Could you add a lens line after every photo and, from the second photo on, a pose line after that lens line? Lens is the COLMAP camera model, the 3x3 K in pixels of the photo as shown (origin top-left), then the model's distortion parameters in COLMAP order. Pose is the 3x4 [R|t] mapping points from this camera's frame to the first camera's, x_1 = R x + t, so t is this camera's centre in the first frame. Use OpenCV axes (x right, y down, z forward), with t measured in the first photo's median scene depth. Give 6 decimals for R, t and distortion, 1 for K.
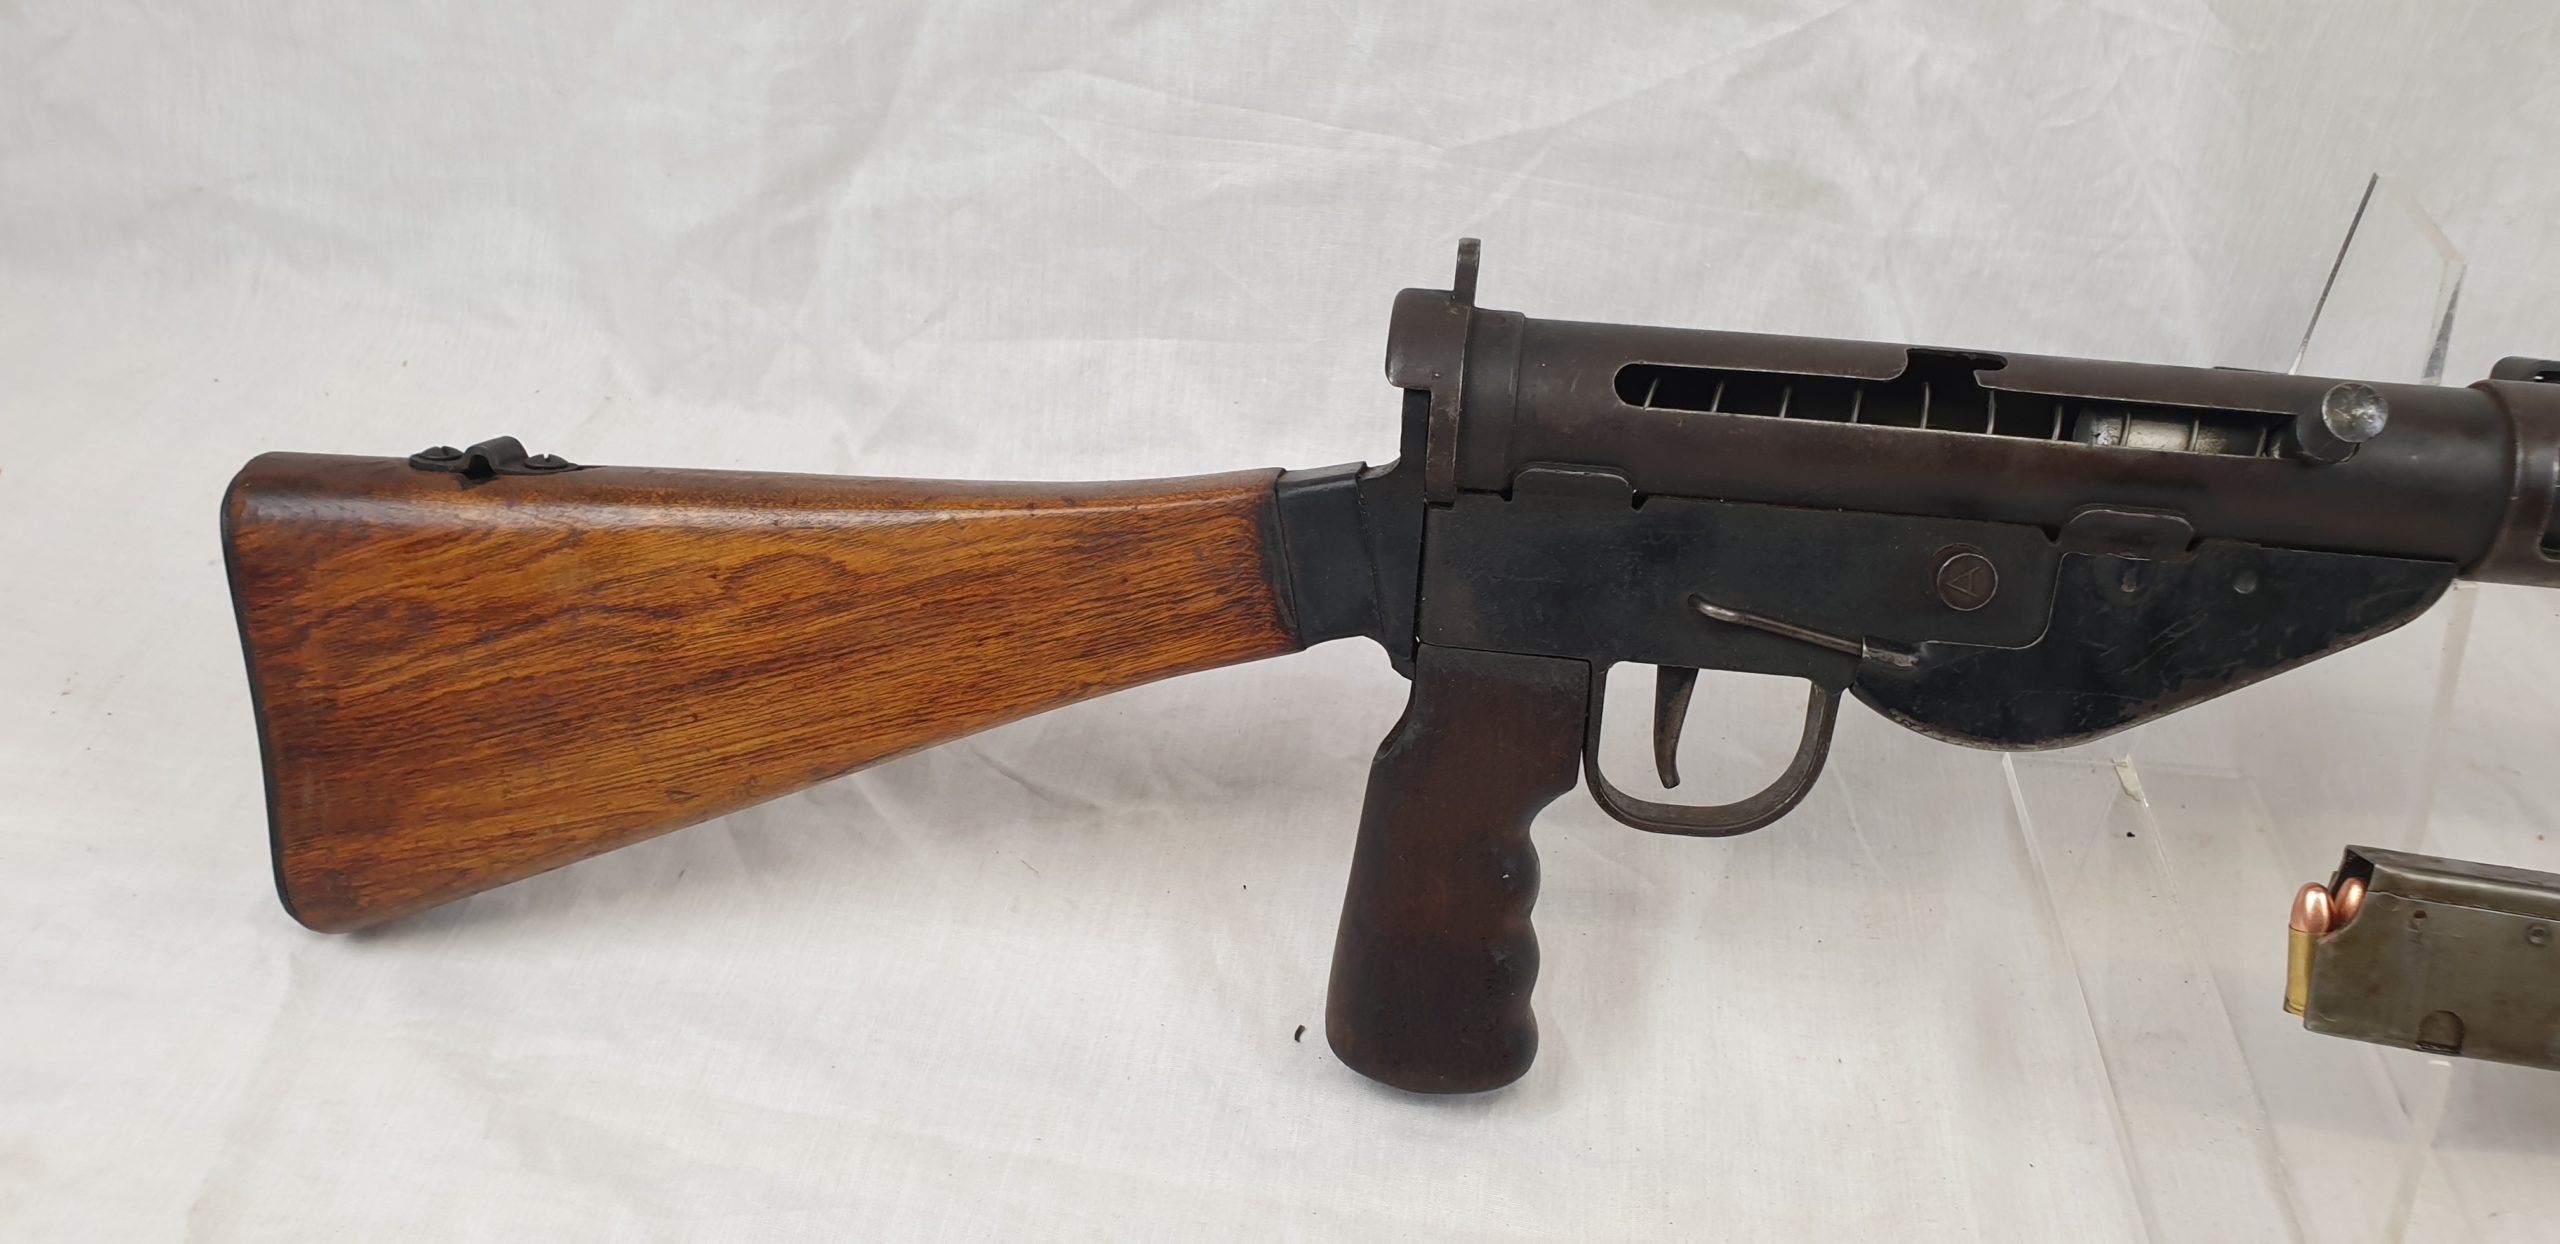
lens RADIAL K [[1854.1, 0, 1280.0], [0, 1854.1, 622.0], [0, 0, 1]] dist [0.055937, -0.066949]
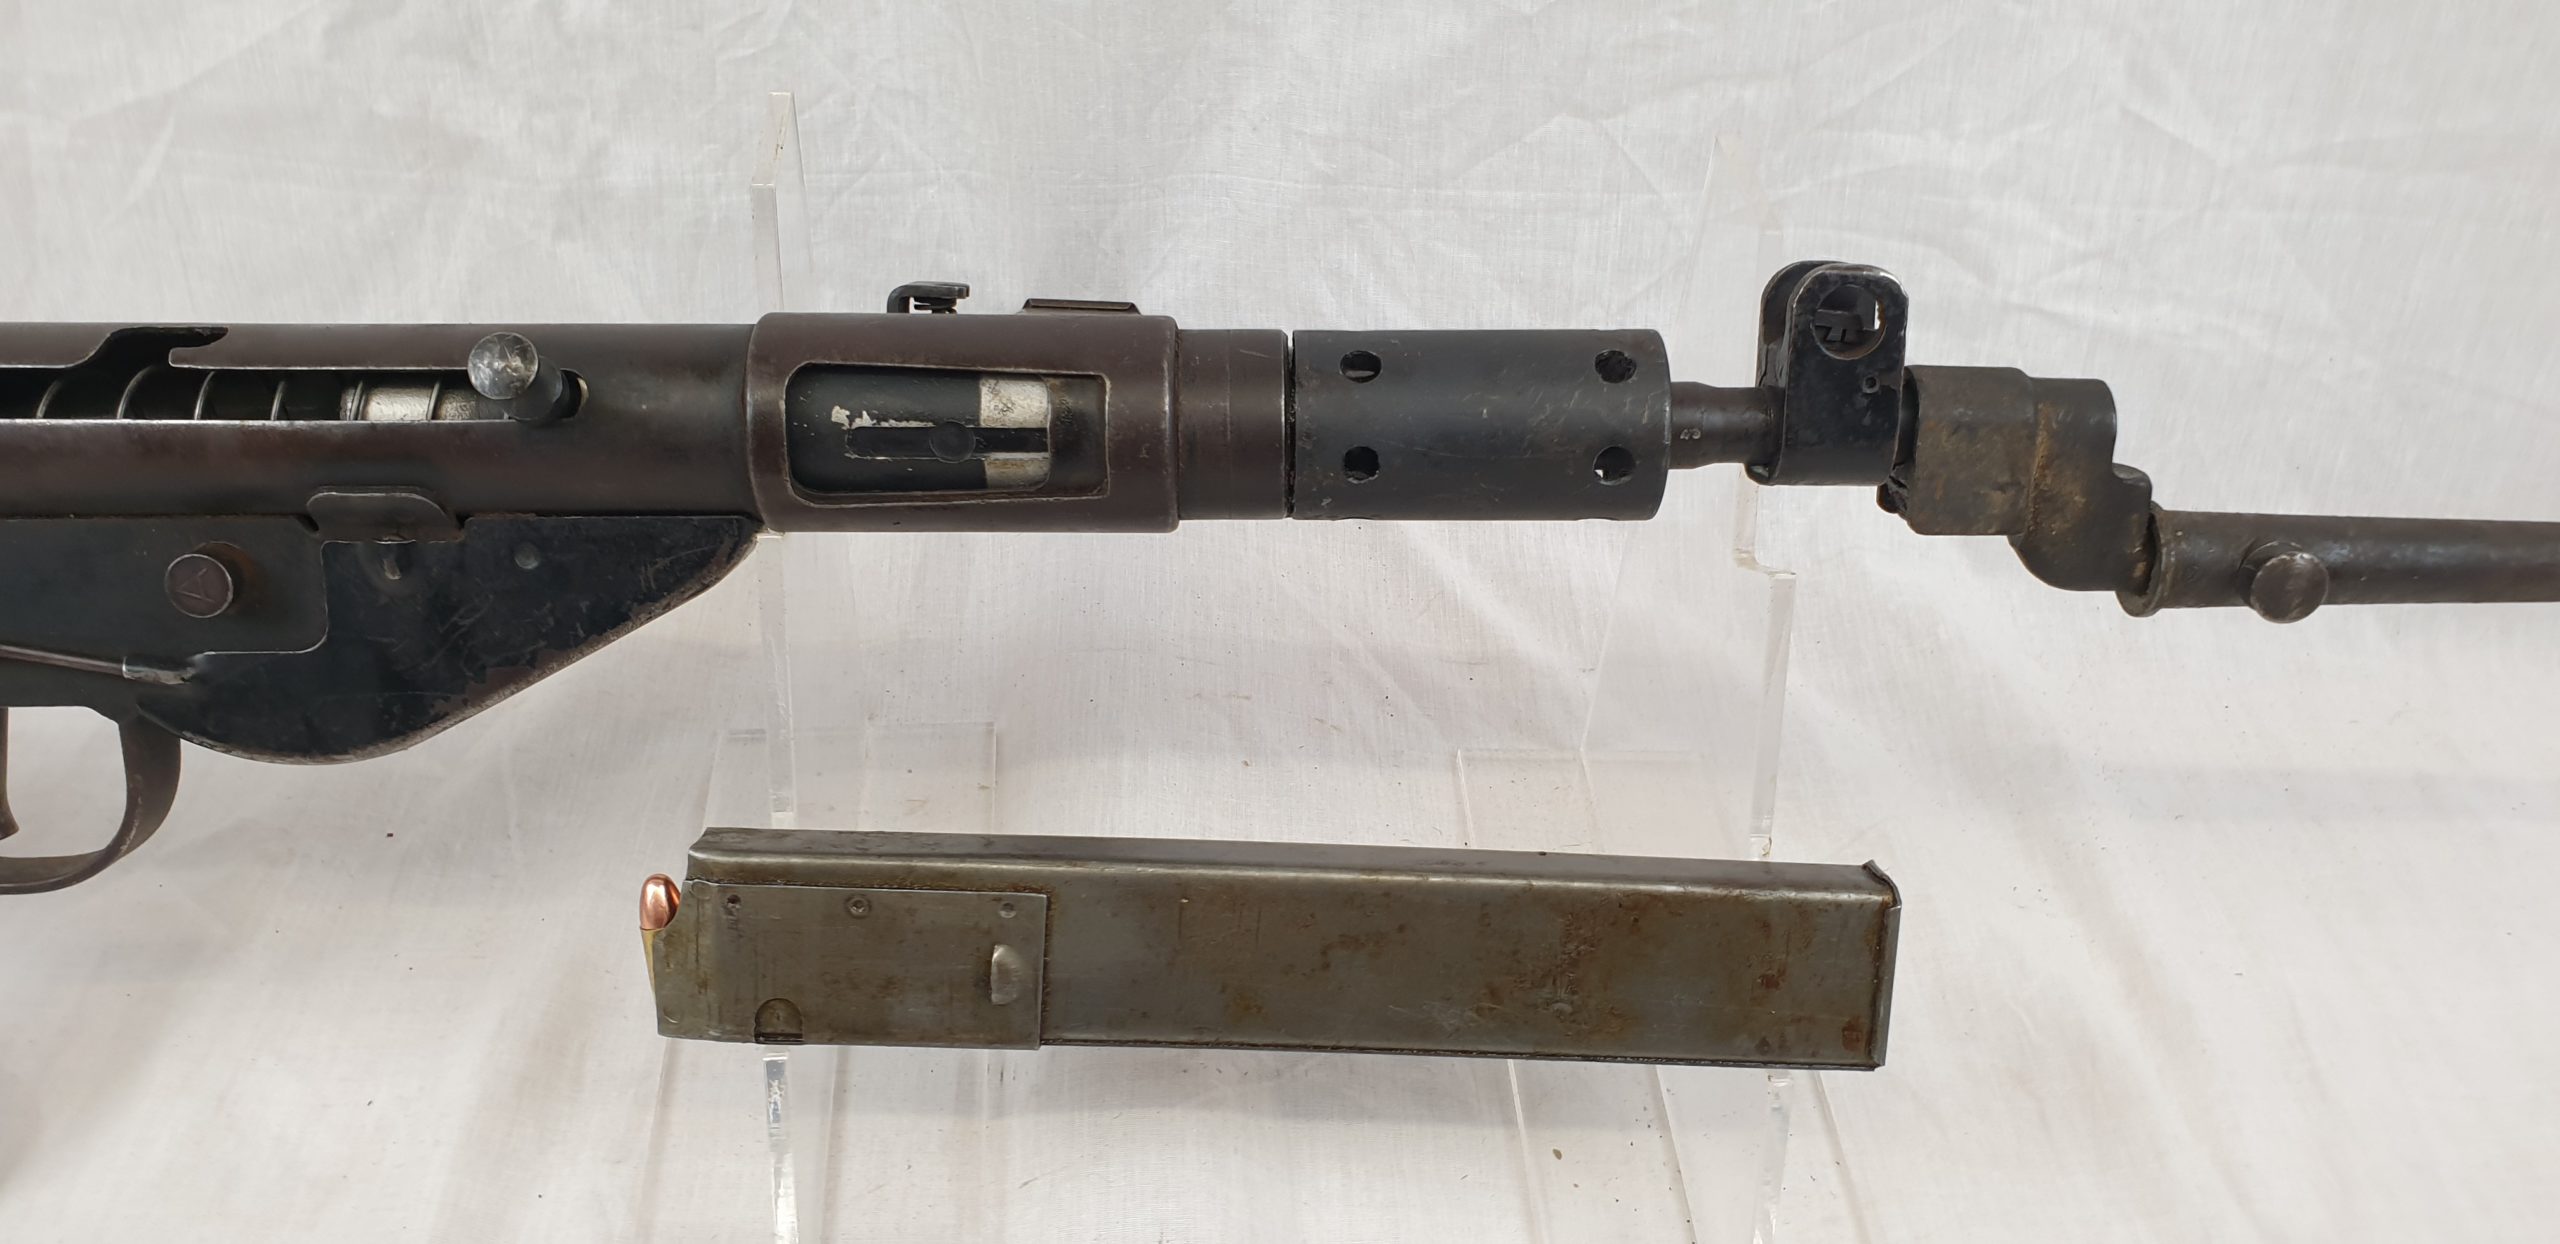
lens RADIAL K [[1889.0, 0, 1244.4], [0, 1889.0, 600.4], [0, 0, 1]] dist [0.010906, -0.006747]
pose [[0.990082, -0.095954, 0.102621, 0.720388], [0.094872, 0.995371, 0.015381, 0.017617], [-0.103622, -0.005493, 0.994602, 0.044830]]
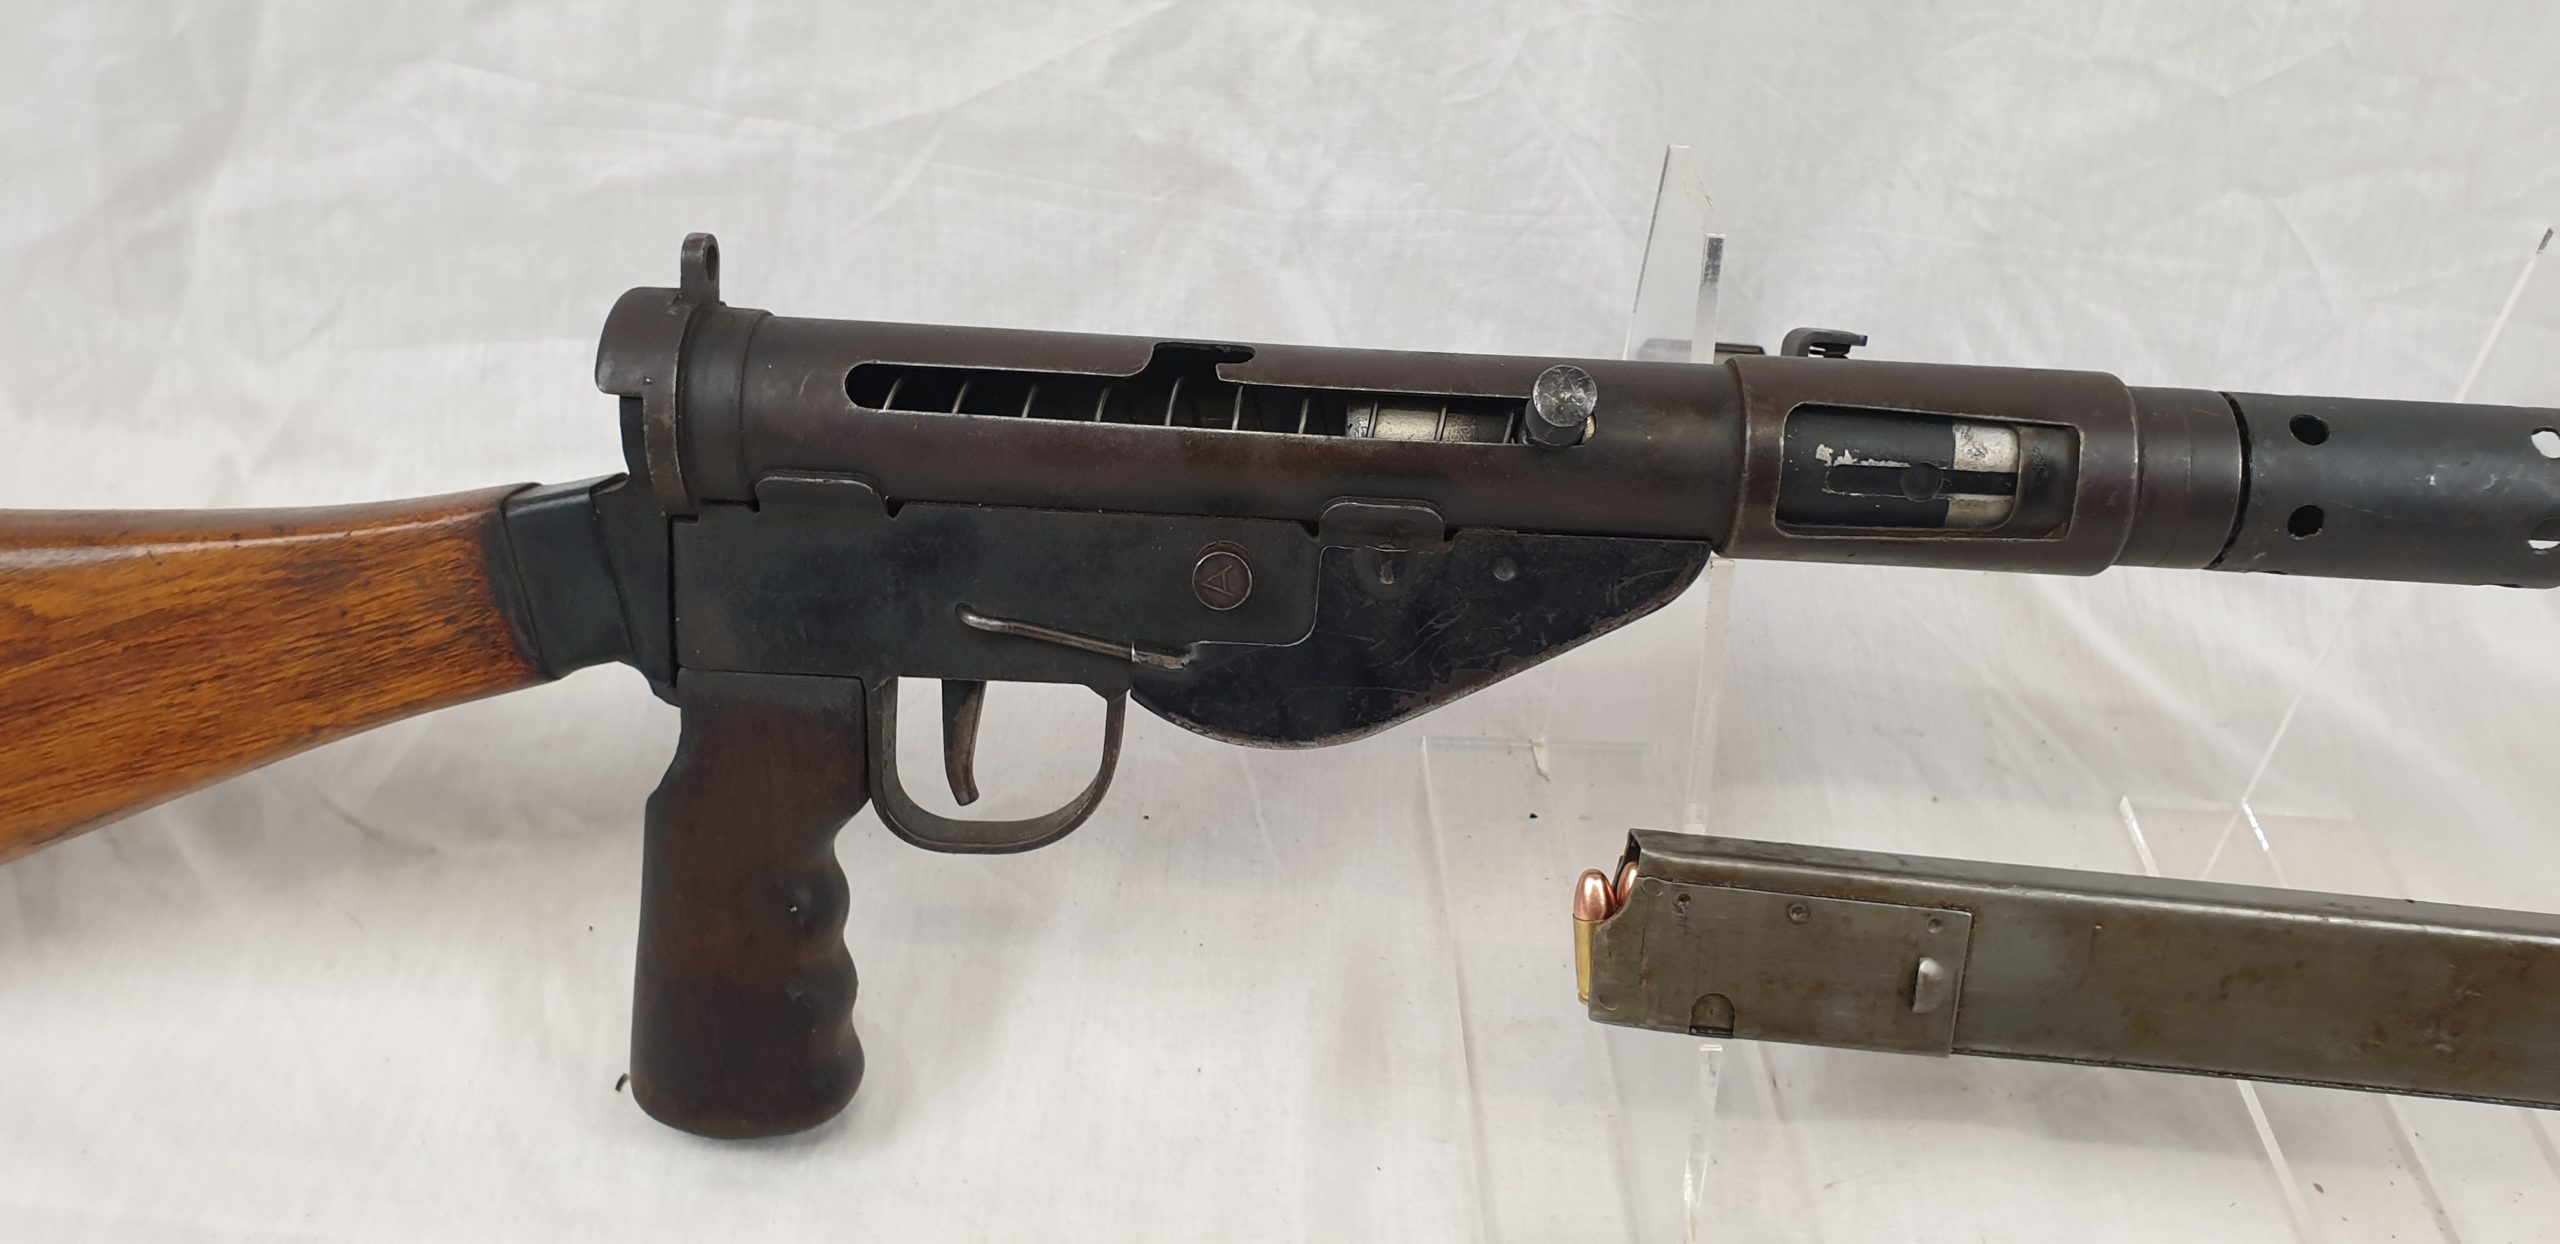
lens RADIAL K [[1858.2, 0, 1245.4], [0, 1858.2, 625.7], [0, 0, 1]] dist [0.119505, -0.190086]
pose [[0.996016, -0.042792, 0.078236, 0.284184], [0.041960, 0.999044, 0.012247, -0.009006], [-0.078686, -0.008915, 0.996860, 0.030375]]
